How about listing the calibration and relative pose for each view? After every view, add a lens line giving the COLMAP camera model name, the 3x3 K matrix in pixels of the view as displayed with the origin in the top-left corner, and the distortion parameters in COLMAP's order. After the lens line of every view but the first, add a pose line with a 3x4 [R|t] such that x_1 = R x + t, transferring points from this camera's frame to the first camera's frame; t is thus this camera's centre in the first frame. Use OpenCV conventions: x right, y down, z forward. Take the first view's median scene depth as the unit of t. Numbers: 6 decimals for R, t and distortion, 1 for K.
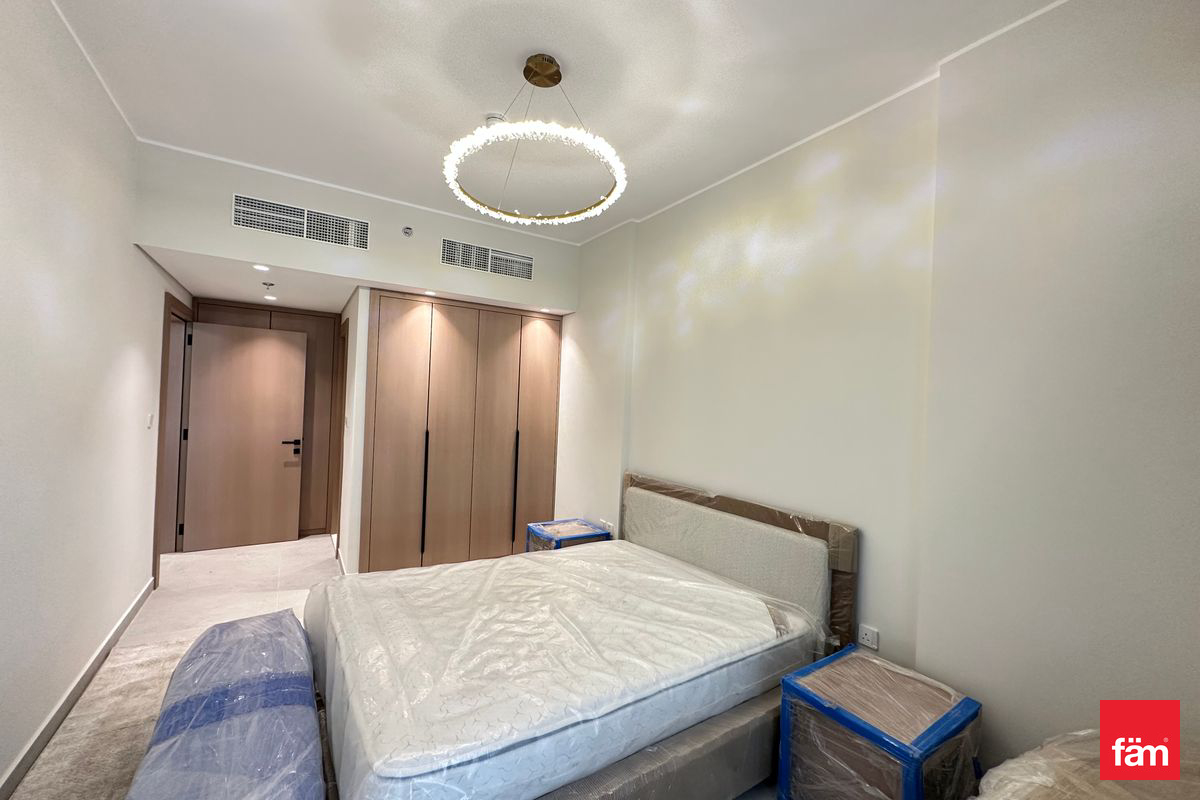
lens RADIAL K [[478.8, 0, 600.0], [0, 478.8, 400.0], [0, 0, 1]] dist [-0.000718, 0.000074]
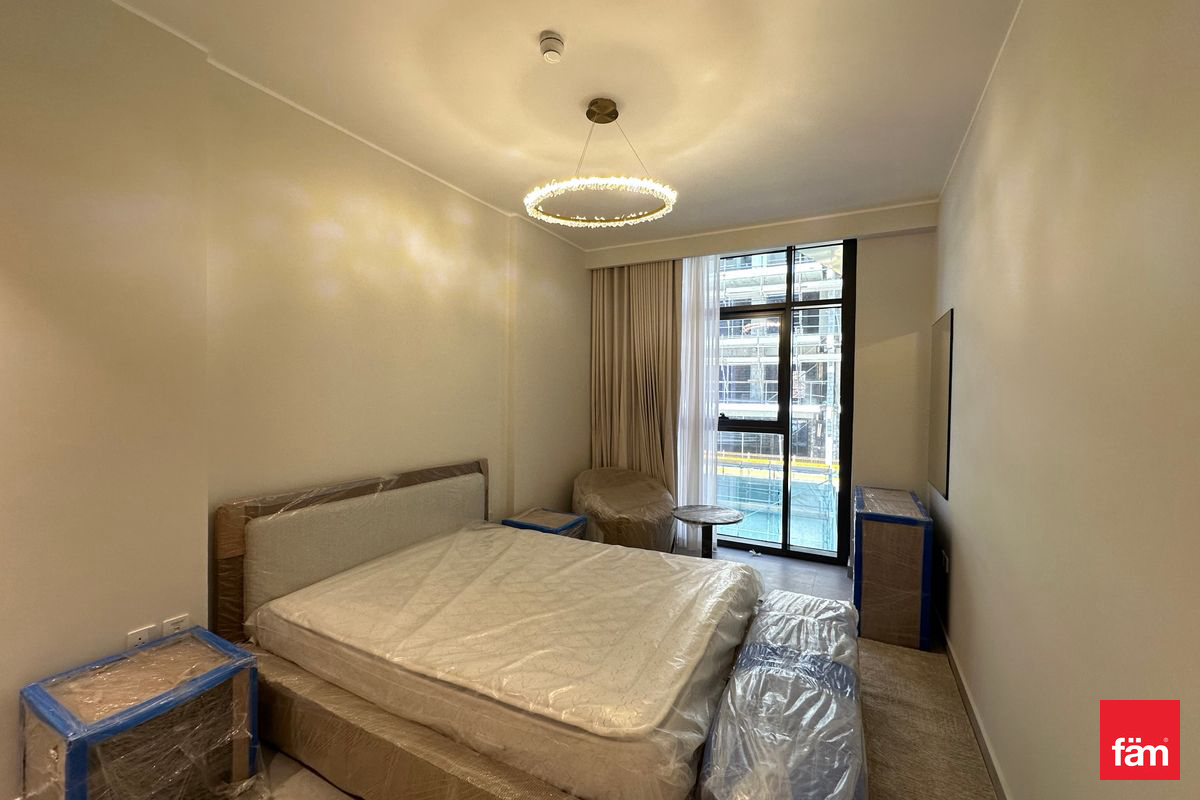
lens RADIAL K [[484.8, 0, 605.1], [0, 484.8, 398.7], [0, 0, 1]] dist [-0.000305, 0.000240]
pose [[-0.487613, -0.050838, 0.871578, -1.269052], [-0.029606, 0.998692, 0.041689, -0.024850], [-0.872558, -0.005476, -0.488481, 1.659772]]
